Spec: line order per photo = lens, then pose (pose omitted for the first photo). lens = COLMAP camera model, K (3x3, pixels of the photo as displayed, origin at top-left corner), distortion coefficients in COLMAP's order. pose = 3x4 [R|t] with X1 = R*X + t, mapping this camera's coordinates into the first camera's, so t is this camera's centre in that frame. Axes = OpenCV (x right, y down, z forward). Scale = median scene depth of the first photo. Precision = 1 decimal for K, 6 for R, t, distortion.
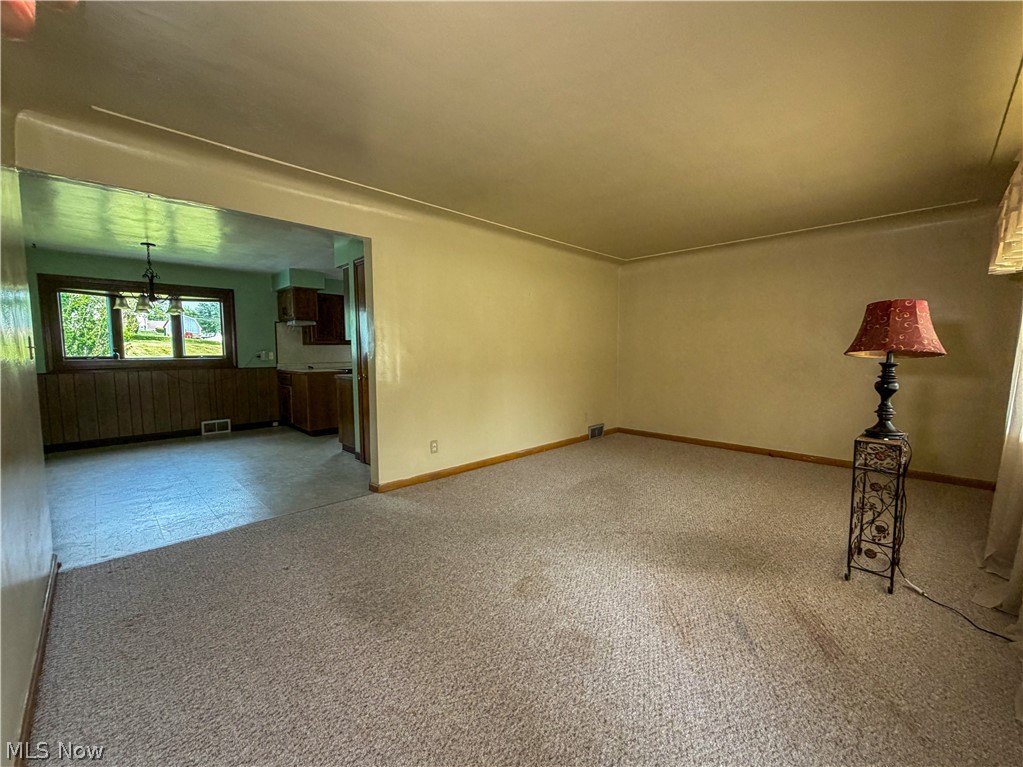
lens RADIAL K [[407.7, 0, 509.3], [0, 407.7, 384.2], [0, 0, 1]] dist [0.001545, 0.001254]
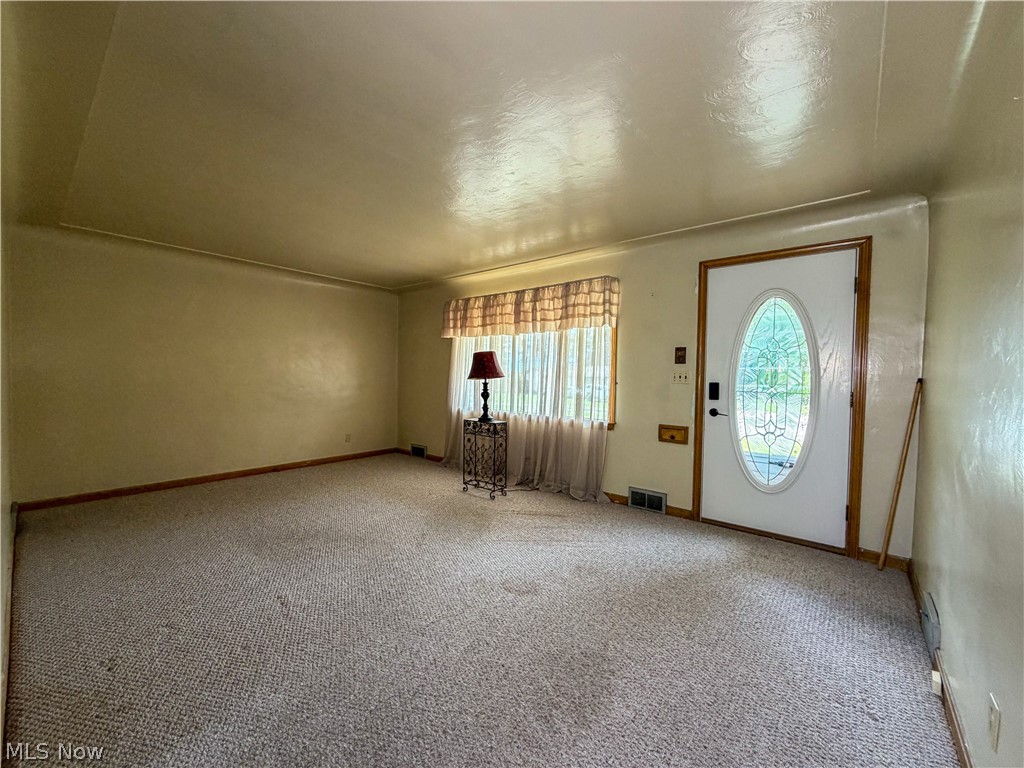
lens RADIAL K [[408.1, 0, 508.5], [0, 408.1, 382.5], [0, 0, 1]] dist [0.001545, 0.001254]
pose [[-0.090932, -0.016628, 0.995718, -0.997688], [0.061959, 0.997829, 0.022321, -0.084812], [-0.993928, 0.063723, -0.089704, 1.046608]]
